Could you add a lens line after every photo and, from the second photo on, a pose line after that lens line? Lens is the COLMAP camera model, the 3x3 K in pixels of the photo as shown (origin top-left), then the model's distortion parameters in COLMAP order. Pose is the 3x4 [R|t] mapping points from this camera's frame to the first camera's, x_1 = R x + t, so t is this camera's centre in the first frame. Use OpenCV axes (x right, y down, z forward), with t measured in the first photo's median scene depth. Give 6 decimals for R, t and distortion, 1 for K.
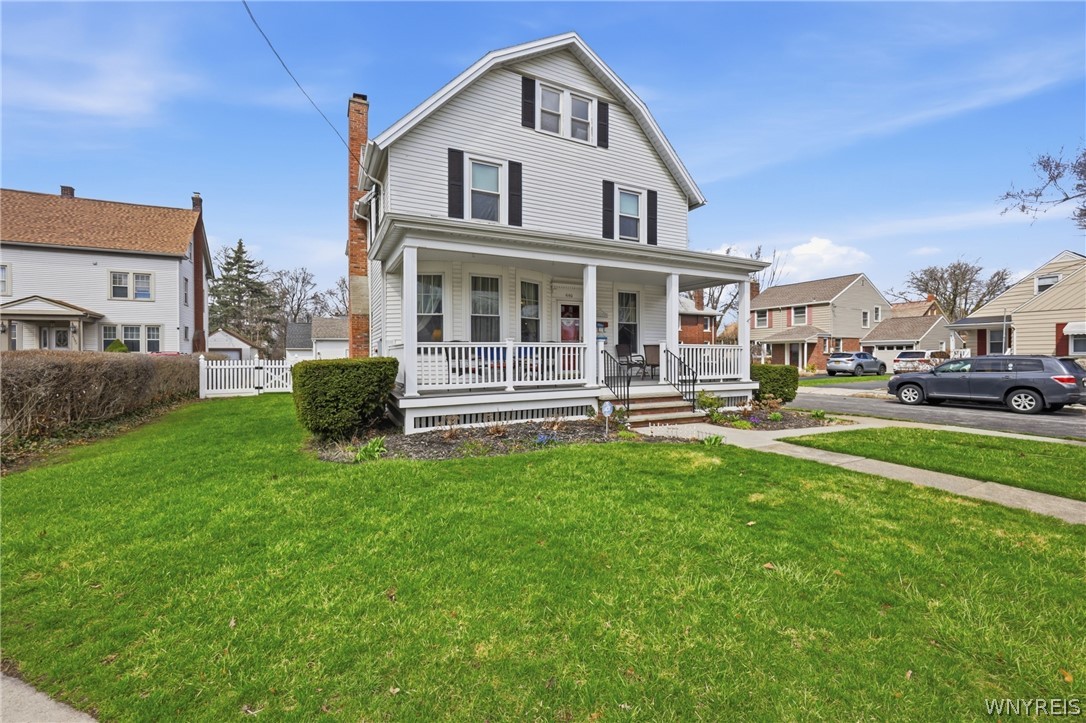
lens RADIAL K [[438.1, 0, 541.6], [0, 438.1, 354.3], [0, 0, 1]] dist [0.003528, 0.000012]
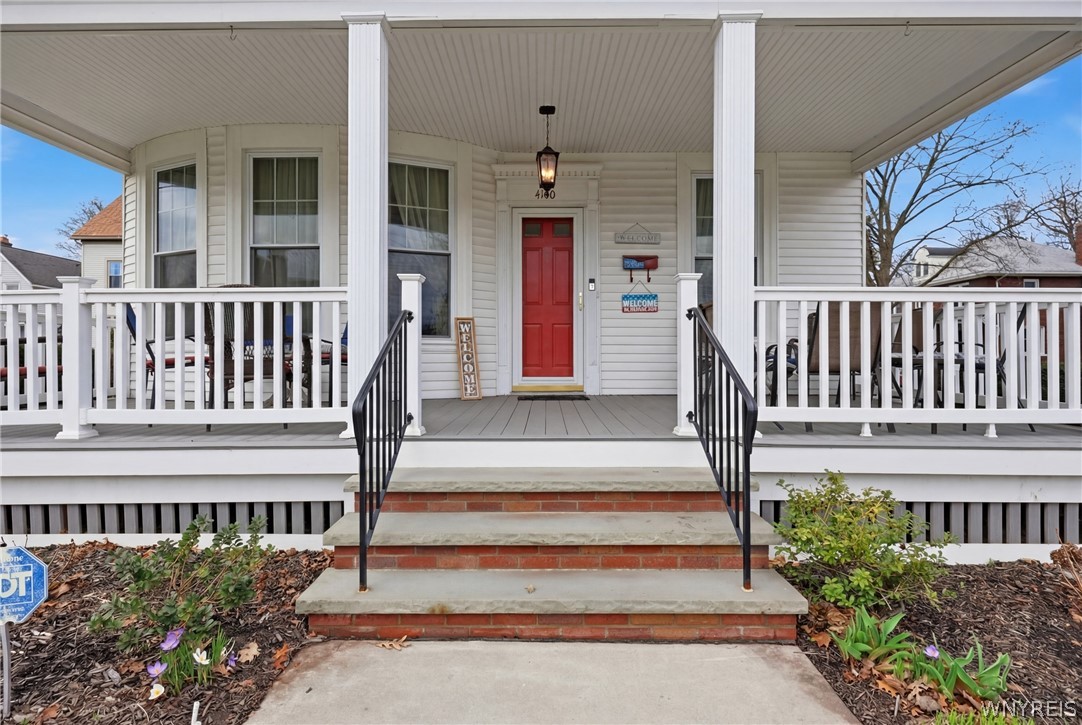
lens RADIAL K [[538.3, 0, 539.2], [0, 538.3, 364.6], [0, 0, 1]] dist [0.015103, 0.000471]
pose [[0.897421, 0.010417, -0.441051, 0.316592], [-0.000976, 0.999766, 0.021627, 0.015640], [0.441173, -0.018978, 0.897221, 0.610482]]
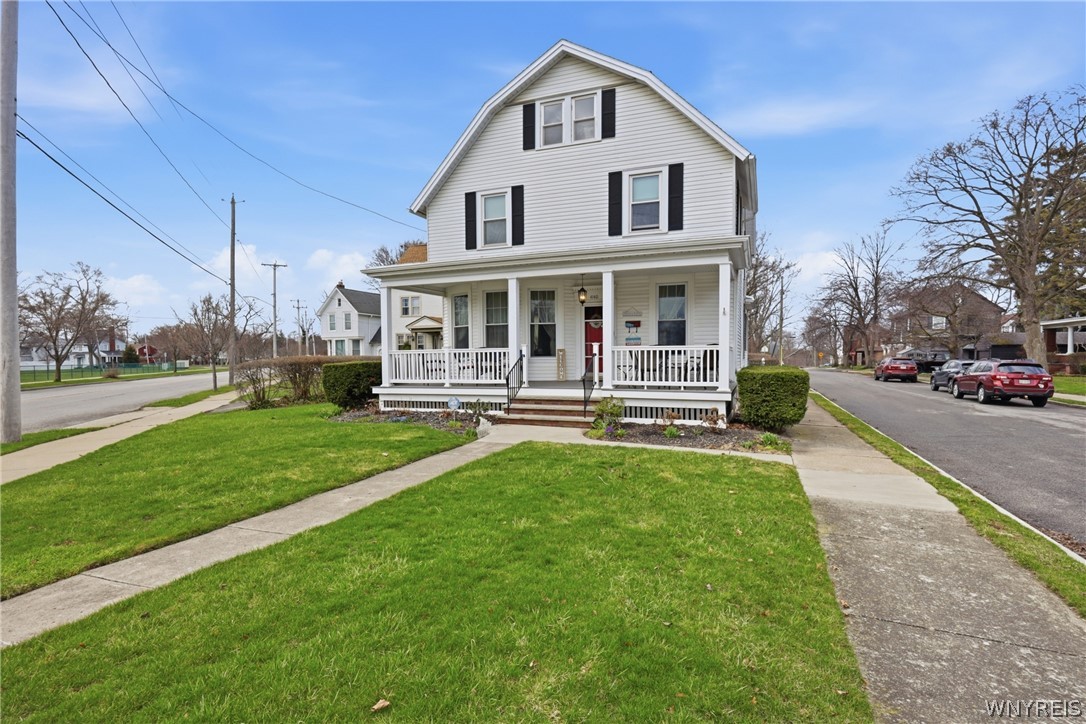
lens RADIAL K [[540.3, 0, 539.9], [0, 540.3, 367.7], [0, 0, 1]] dist [0.015103, 0.000471]
pose [[0.662974, 0.014099, -0.748510, 1.006746], [0.009361, 0.999588, 0.027119, -0.010411], [0.748584, -0.024985, 0.662569, 0.111973]]
